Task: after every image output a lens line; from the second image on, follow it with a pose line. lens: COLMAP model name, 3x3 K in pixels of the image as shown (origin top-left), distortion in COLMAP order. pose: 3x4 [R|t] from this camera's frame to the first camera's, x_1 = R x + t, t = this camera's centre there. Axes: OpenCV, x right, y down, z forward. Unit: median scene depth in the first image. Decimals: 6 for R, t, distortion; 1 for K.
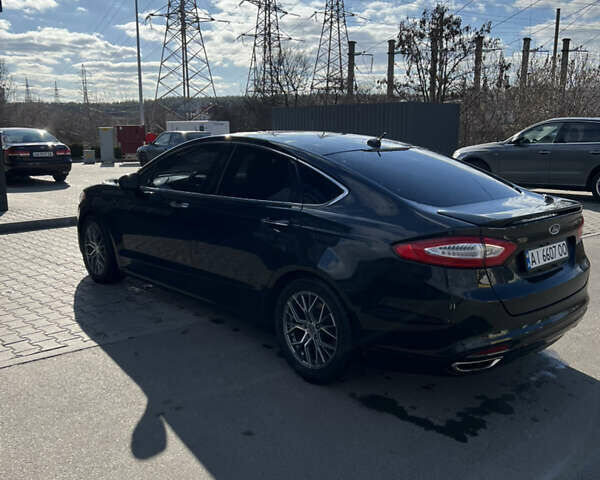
lens RADIAL K [[585.5, 0, 300.2], [0, 585.5, 242.3], [0, 0, 1]] dist [0.009775, 0.000000]
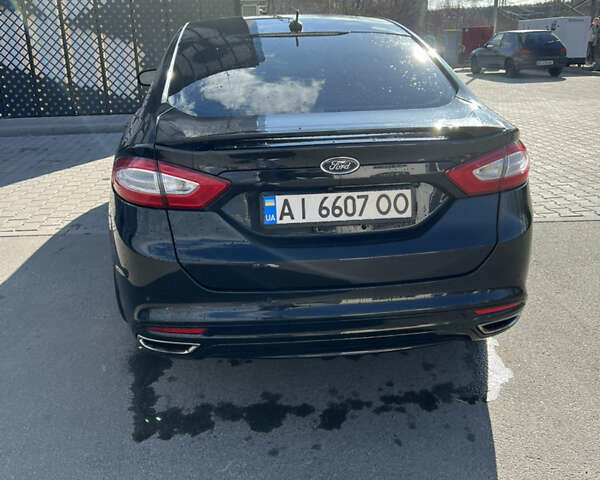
lens RADIAL K [[585.5, 0, 299.9], [0, 585.5, 236.9], [0, 0, 1]] dist [0.009775, 0.000000]
pose [[0.799205, 0.171572, -0.576051, 0.743439], [-0.087669, 0.981419, 0.170676, -0.047568], [0.594631, -0.085903, 0.799396, 0.503713]]
